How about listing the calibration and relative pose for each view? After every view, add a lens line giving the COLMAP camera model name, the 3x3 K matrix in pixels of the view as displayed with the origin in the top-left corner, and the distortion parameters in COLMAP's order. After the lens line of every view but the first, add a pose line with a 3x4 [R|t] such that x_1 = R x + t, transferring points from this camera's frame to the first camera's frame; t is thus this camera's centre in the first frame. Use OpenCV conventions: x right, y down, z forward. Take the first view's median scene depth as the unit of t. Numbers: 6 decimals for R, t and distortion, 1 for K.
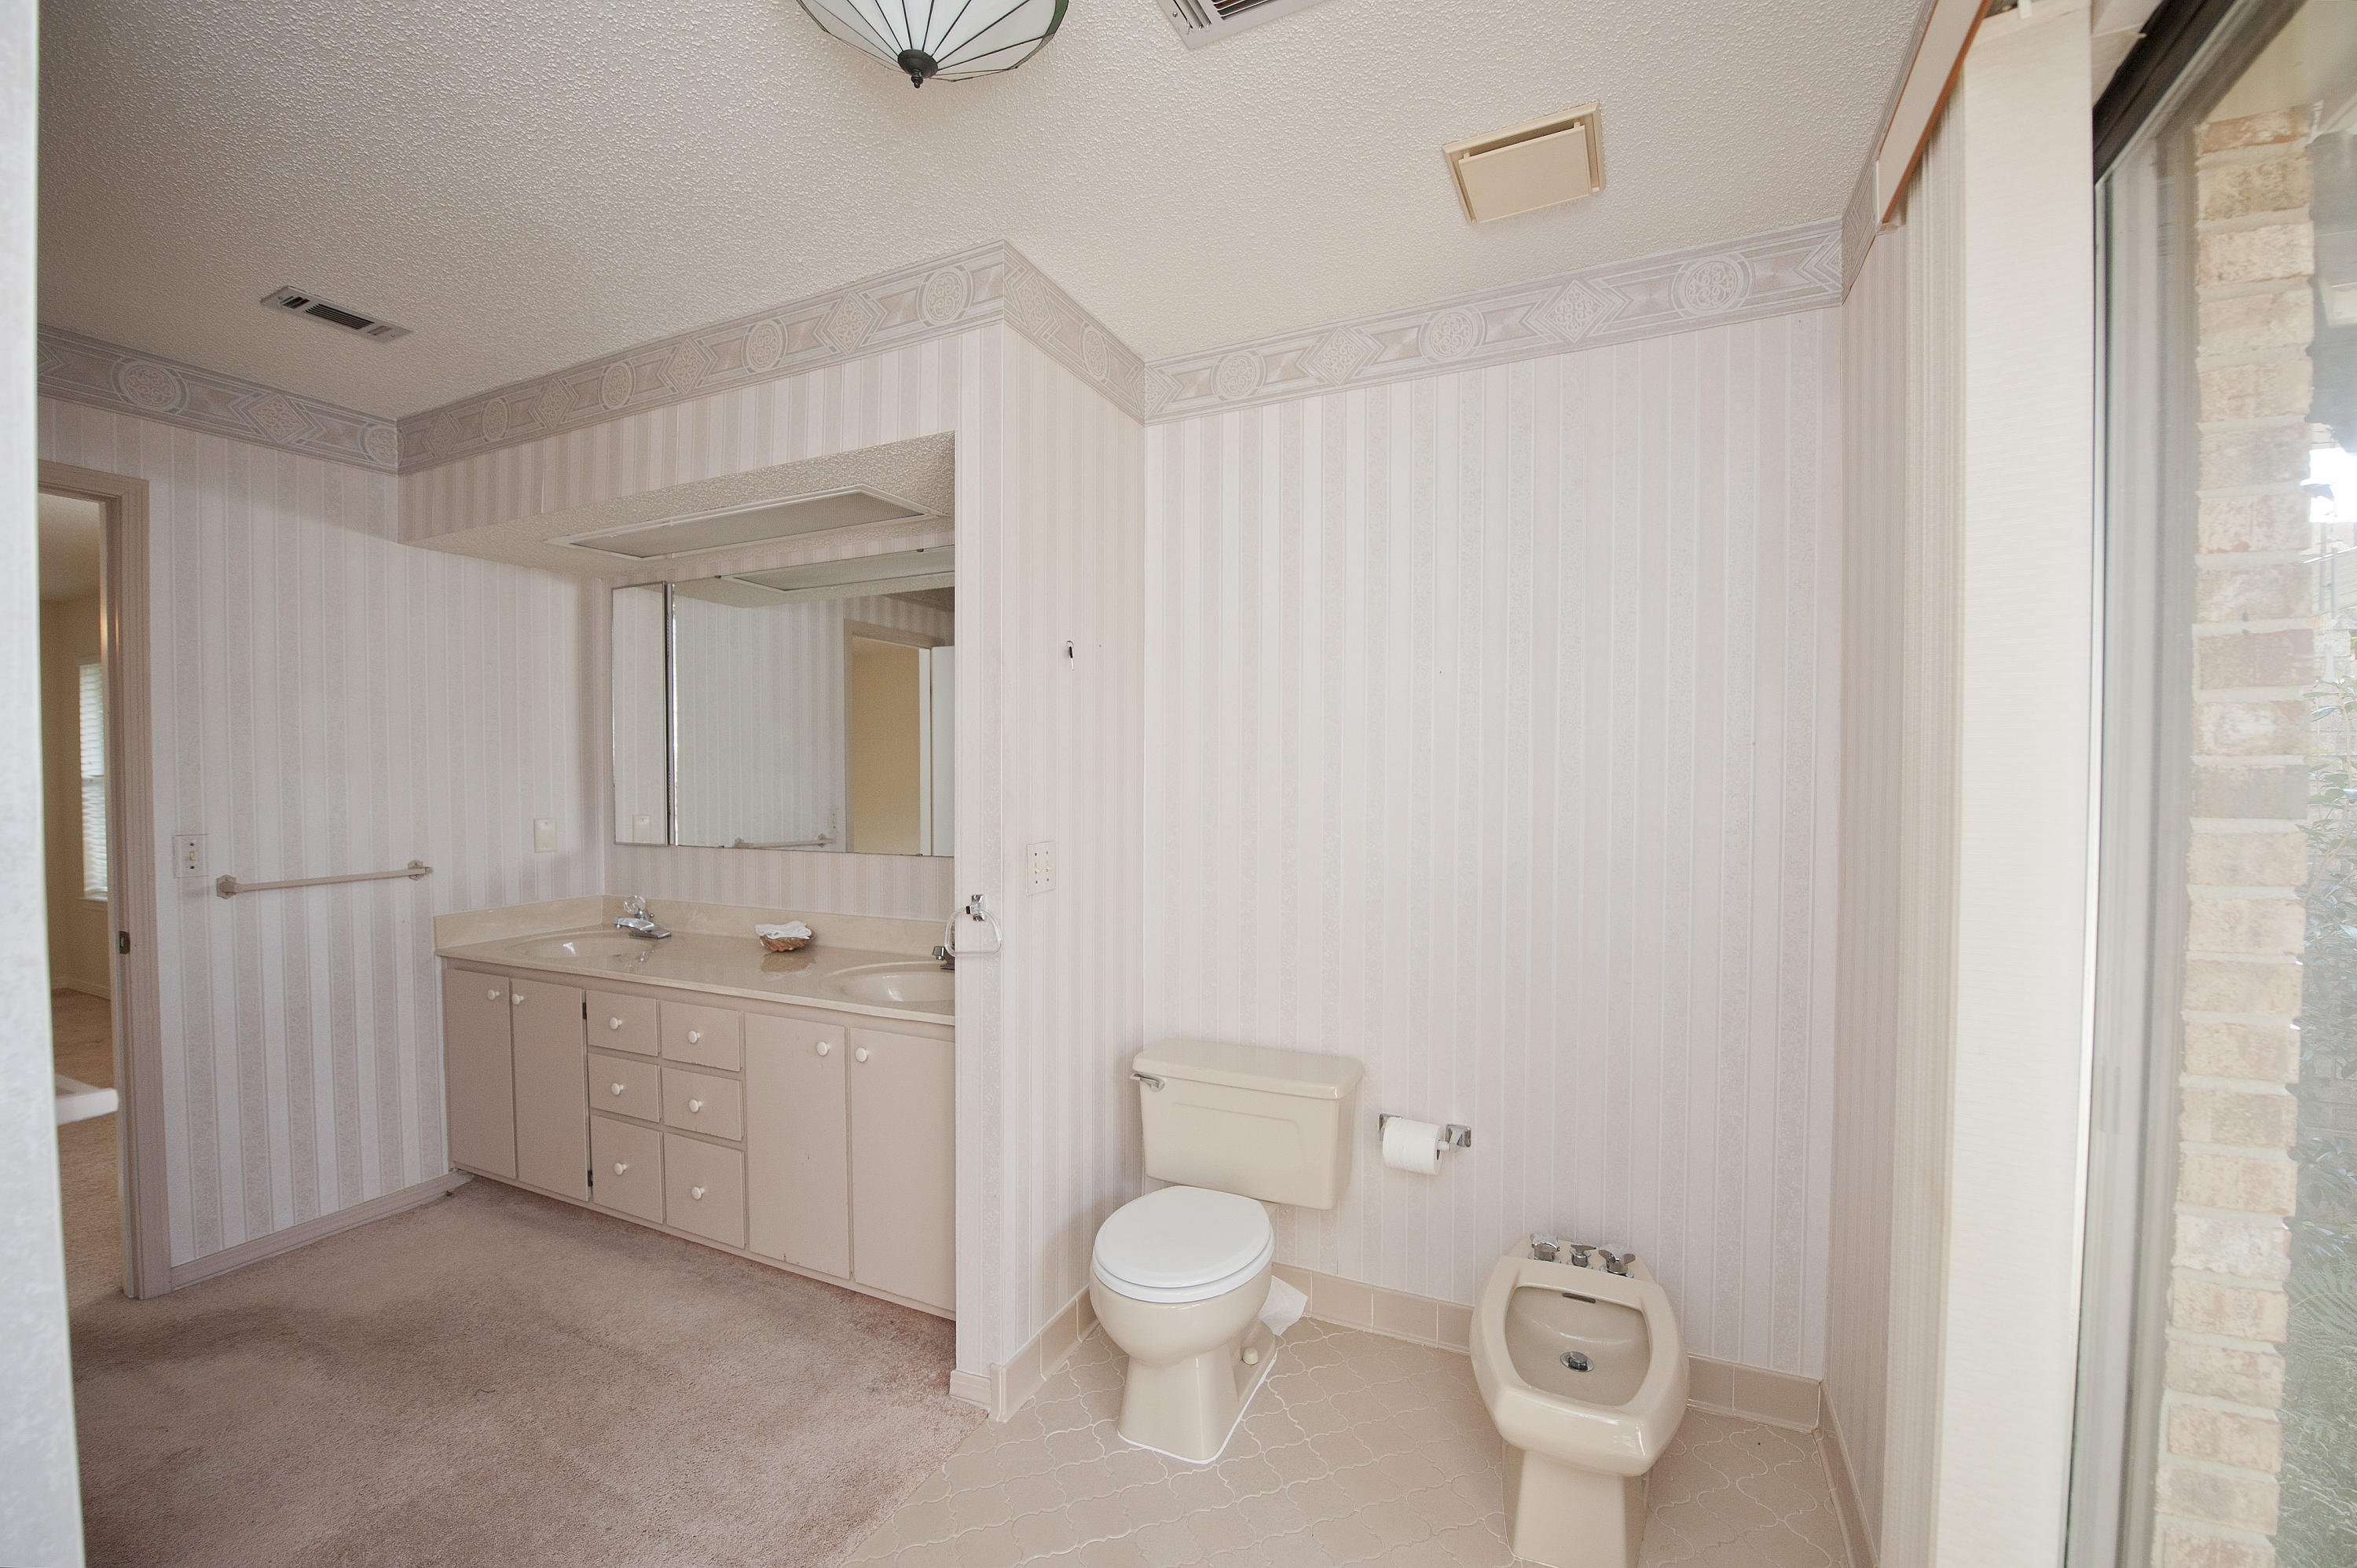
lens RADIAL K [[953.5, 0, 1190.9], [0, 953.5, 799.3], [0, 0, 1]] dist [-0.018785, -0.001138]
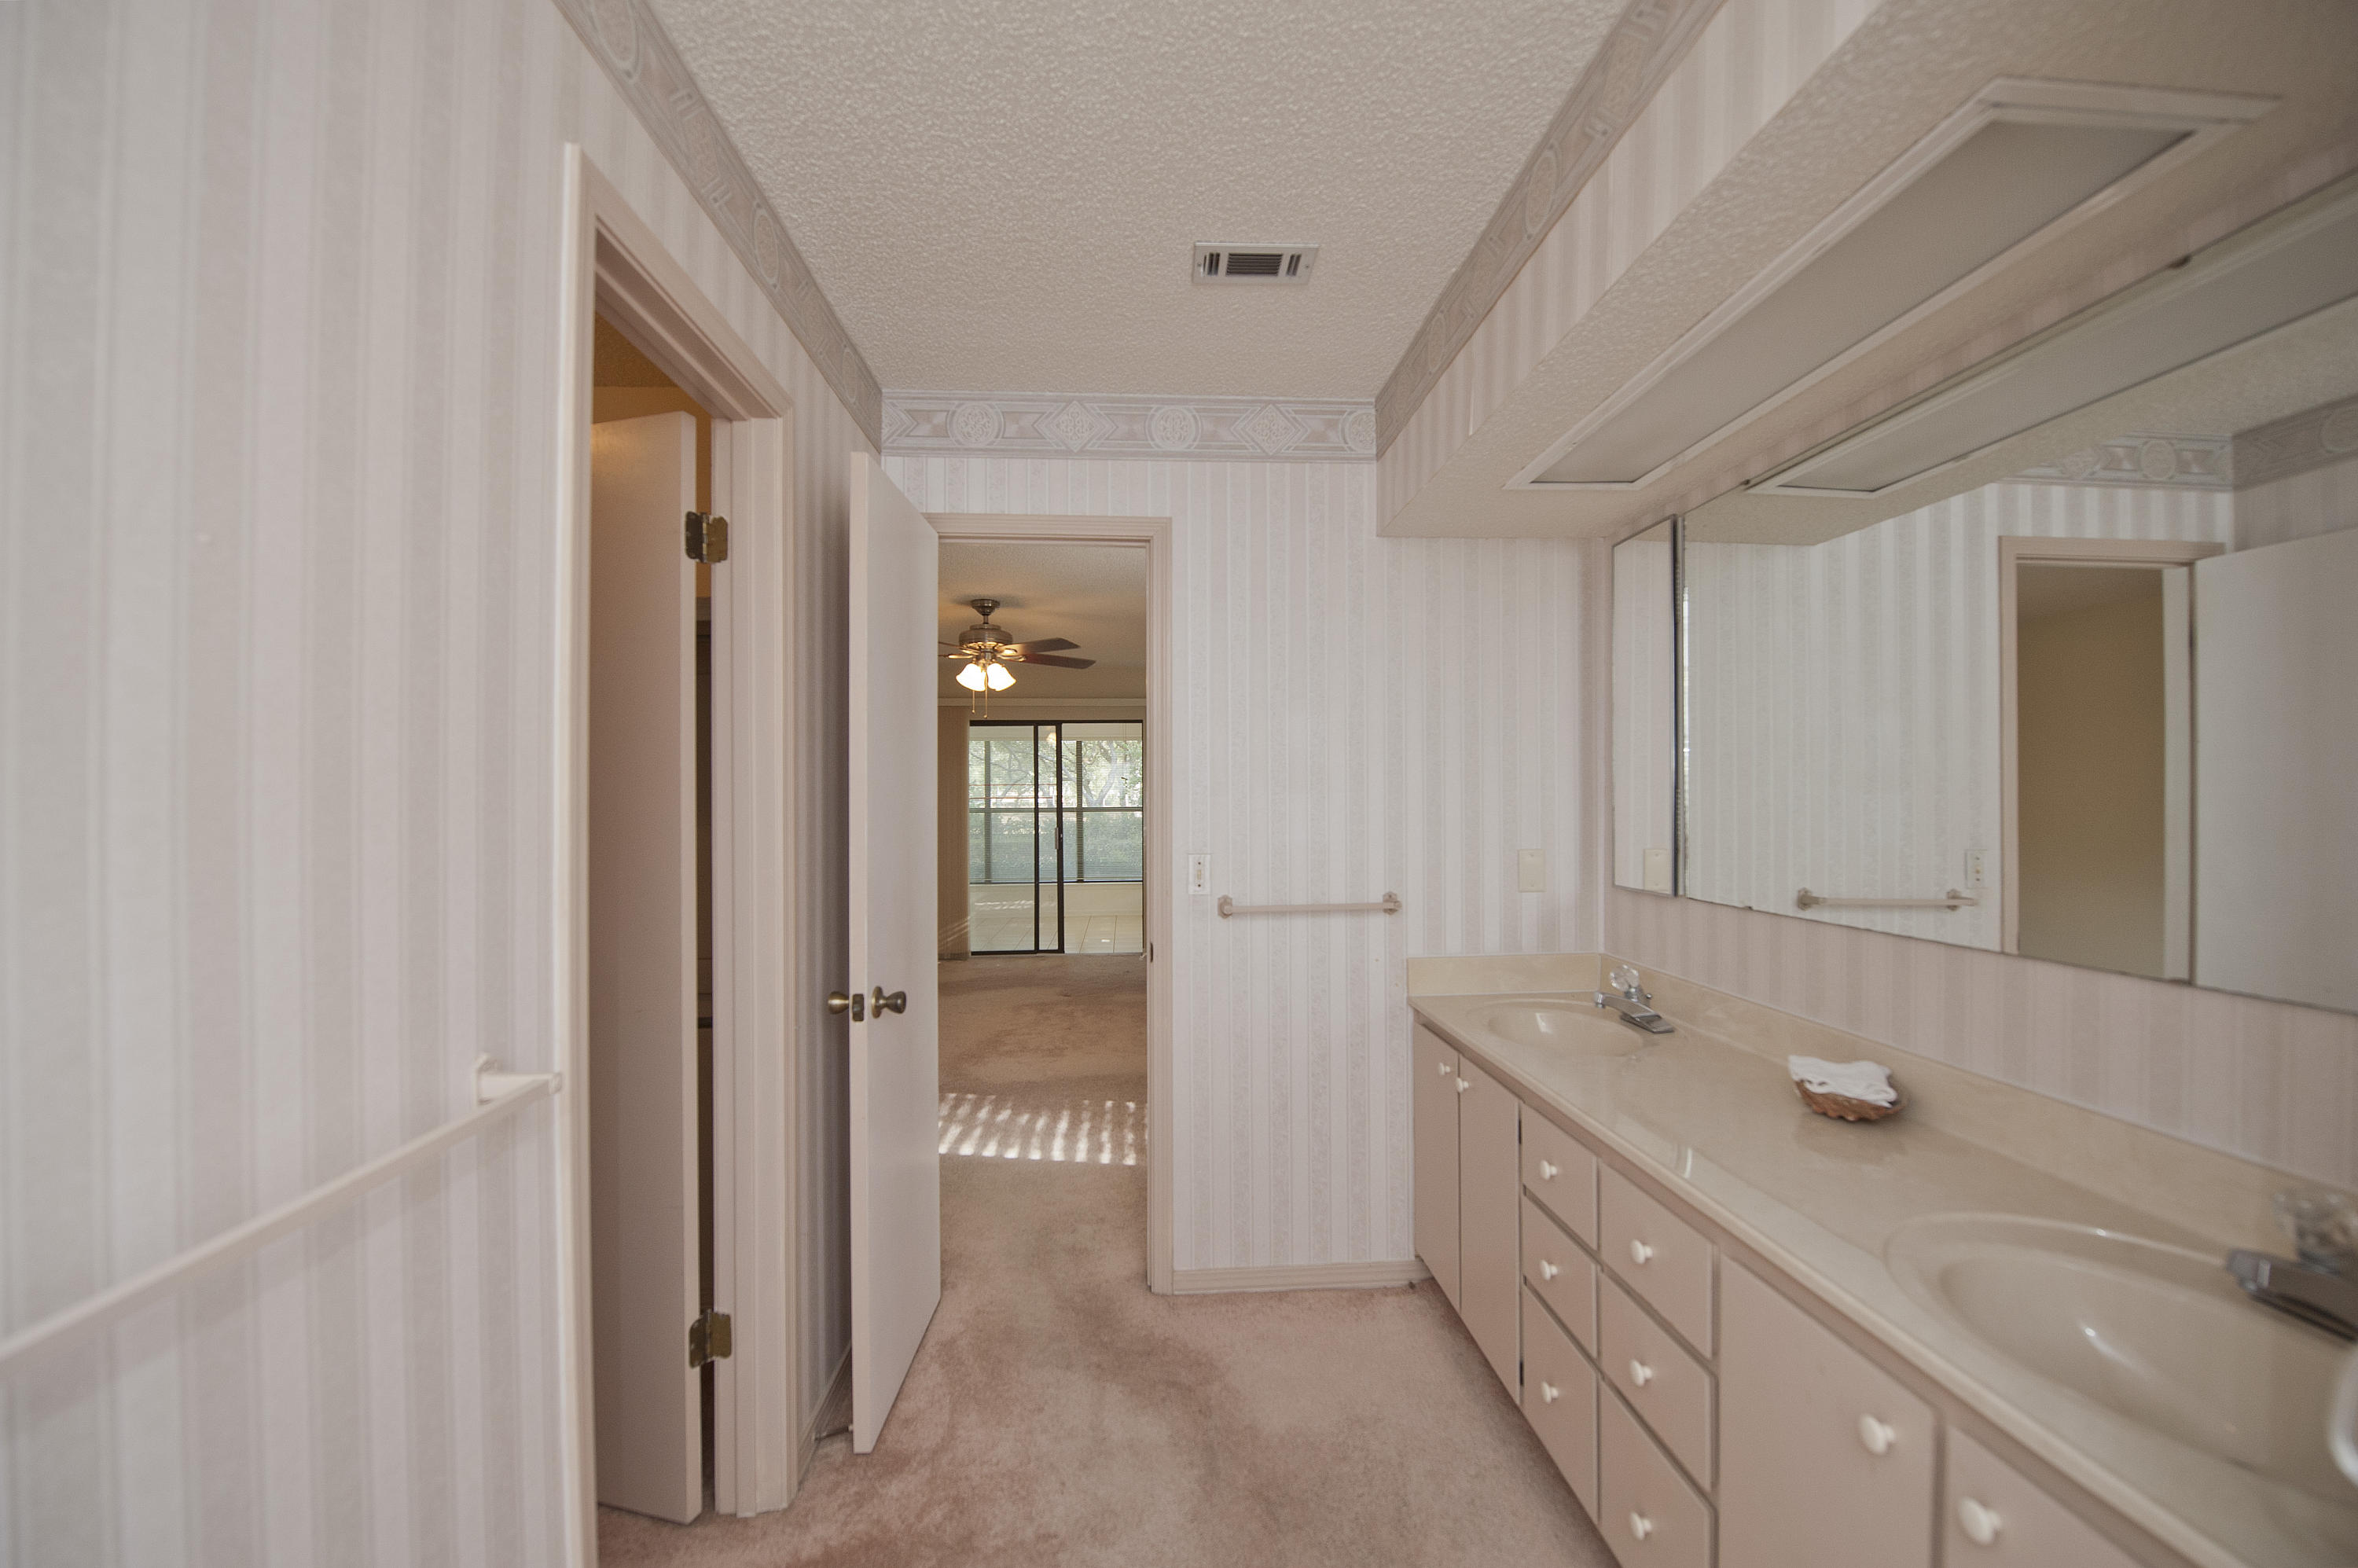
lens RADIAL K [[954.0, 0, 1193.3], [0, 954.0, 798.1], [0, 0, 1]] dist [-0.018785, -0.001138]
pose [[0.477493, -0.000573, -0.878635, -0.130384], [-0.019540, 0.999746, -0.011271, -0.010057], [0.878418, 0.022550, 0.477360, 0.416235]]
